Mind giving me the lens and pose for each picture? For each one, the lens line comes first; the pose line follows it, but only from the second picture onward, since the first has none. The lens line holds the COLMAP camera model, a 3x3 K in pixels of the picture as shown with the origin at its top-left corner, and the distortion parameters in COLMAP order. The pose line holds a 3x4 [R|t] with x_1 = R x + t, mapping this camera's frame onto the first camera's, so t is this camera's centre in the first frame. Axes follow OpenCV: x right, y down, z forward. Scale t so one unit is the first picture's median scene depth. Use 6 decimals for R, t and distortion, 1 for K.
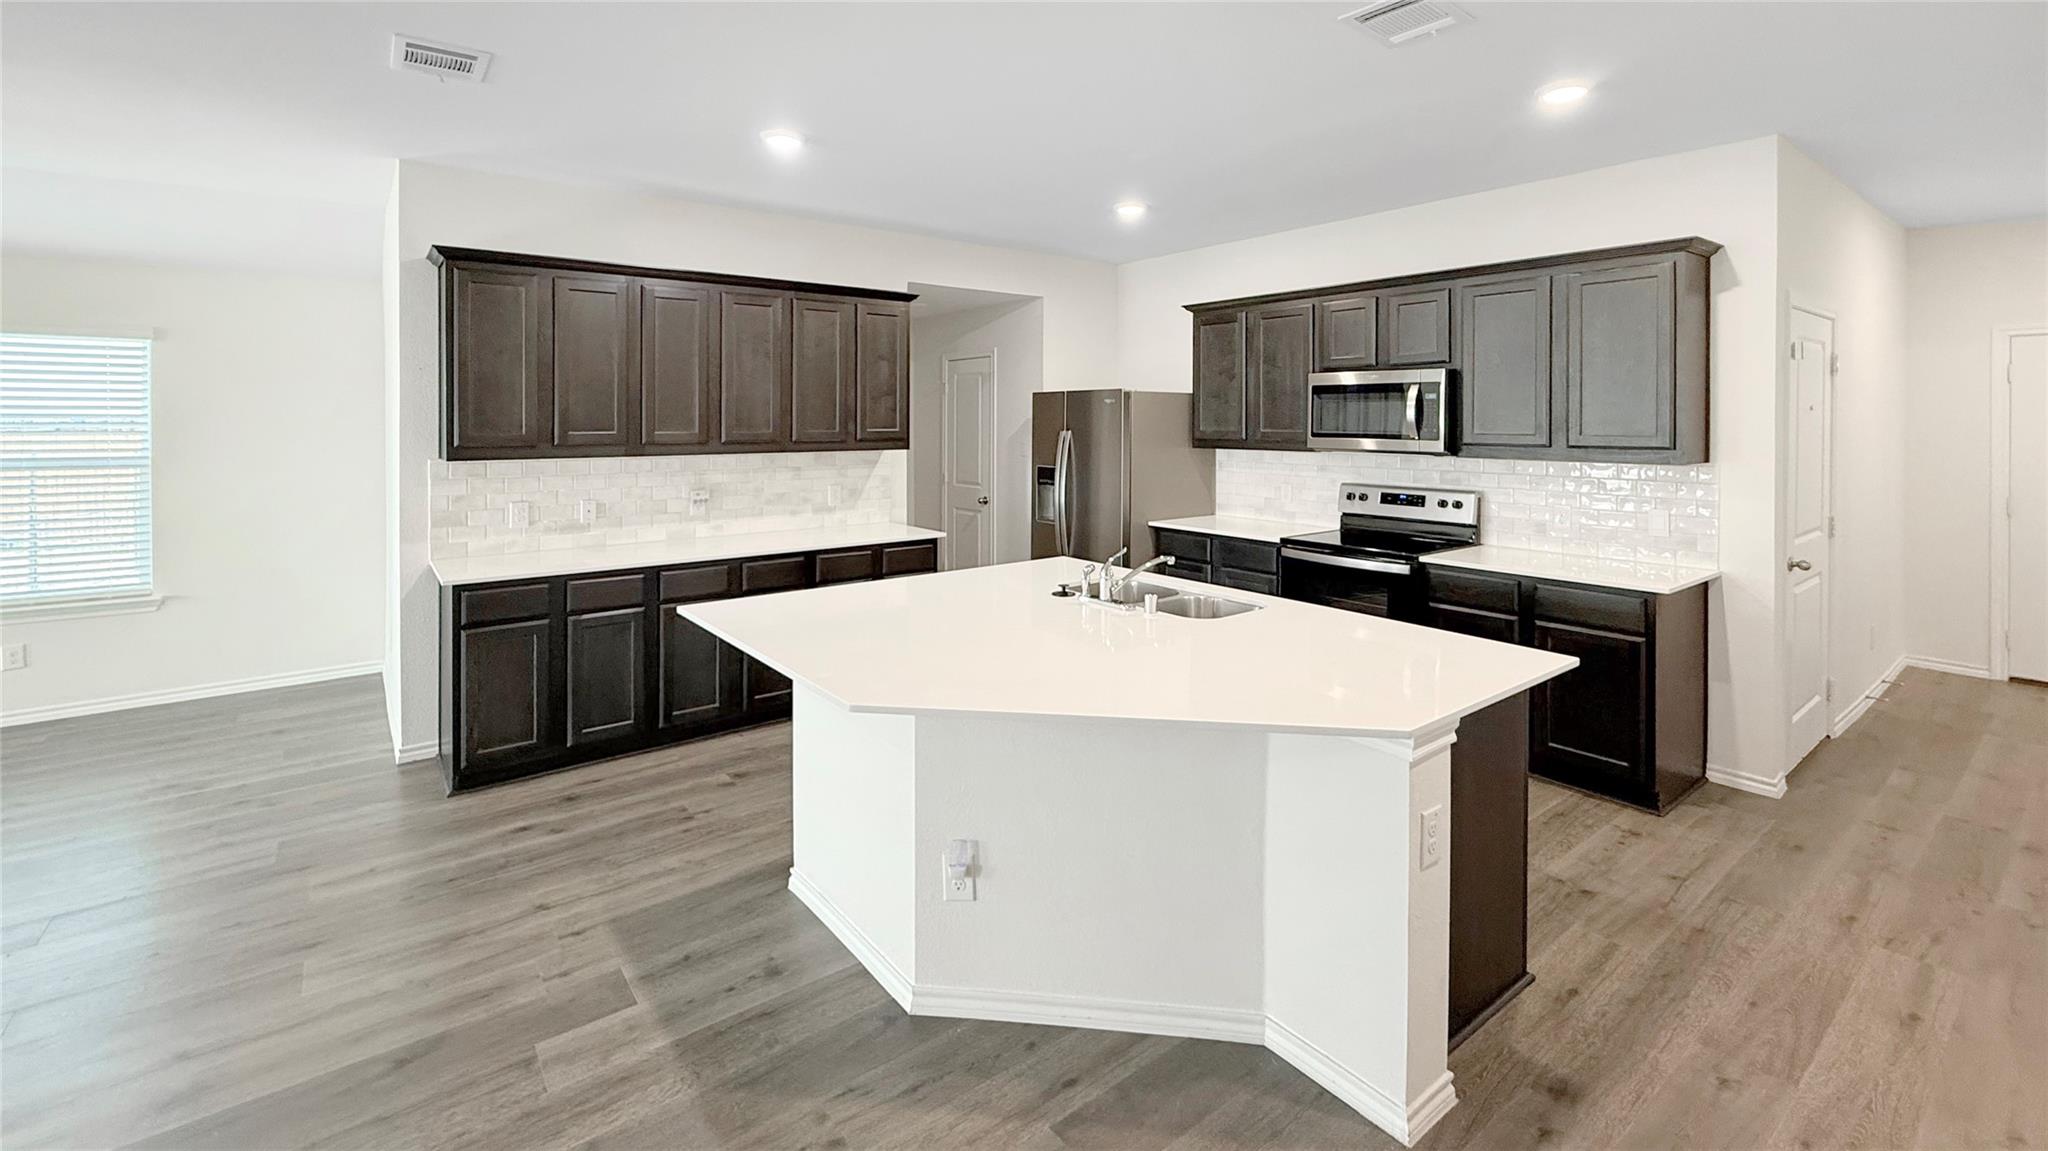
lens RADIAL K [[867.3, 0, 1024.0], [0, 867.3, 575.5], [0, 0, 1]] dist [0.001932, 0.000111]
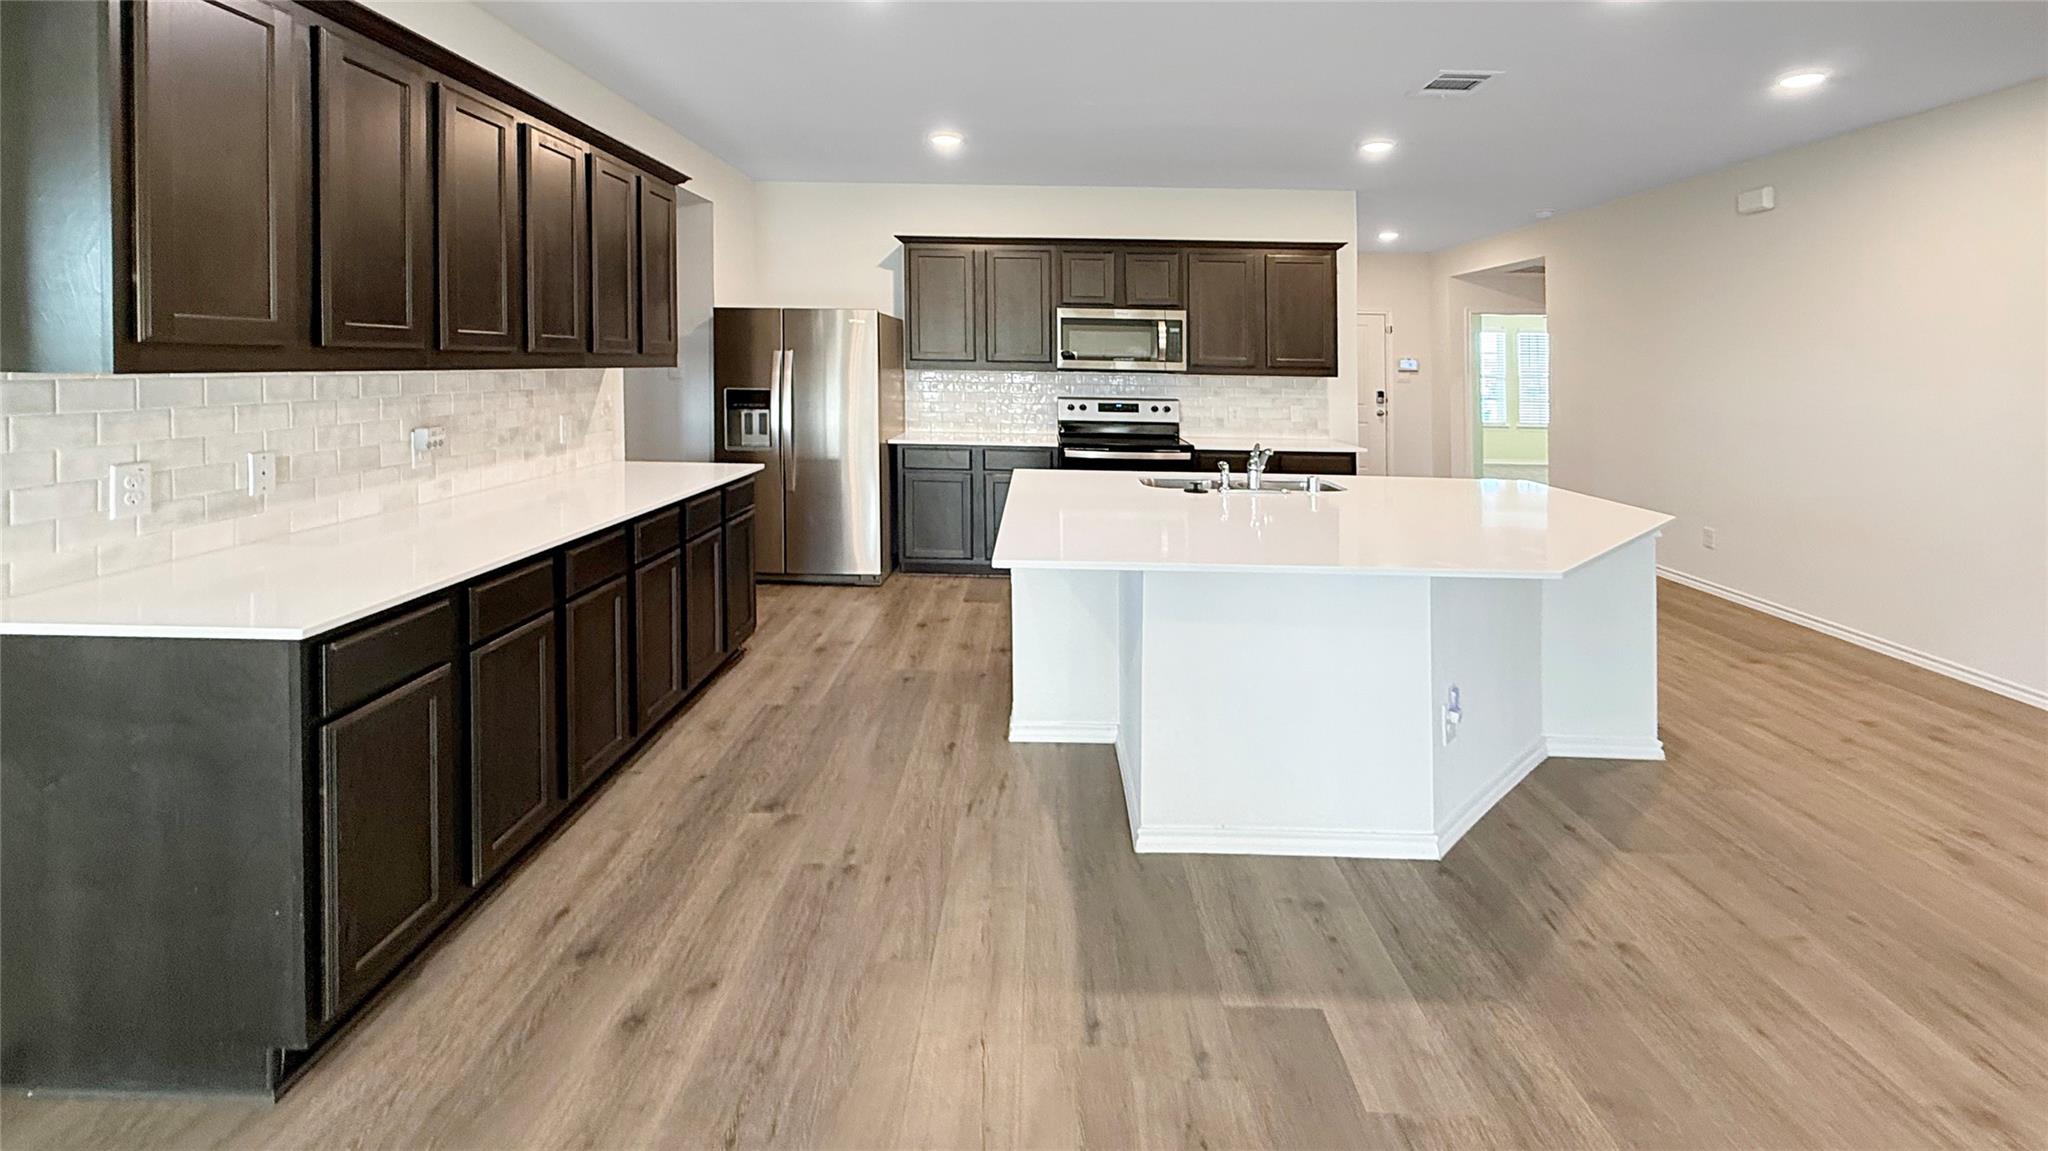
lens RADIAL K [[774.0, 0, 1027.1], [0, 774.0, 480.0], [0, 0, 1]] dist [0.000663, 0.000052]
pose [[0.651688, -0.098672, 0.752042, -0.601104], [0.111880, 0.993162, 0.033358, -0.036010], [-0.750190, 0.062399, 0.658271, 0.363952]]
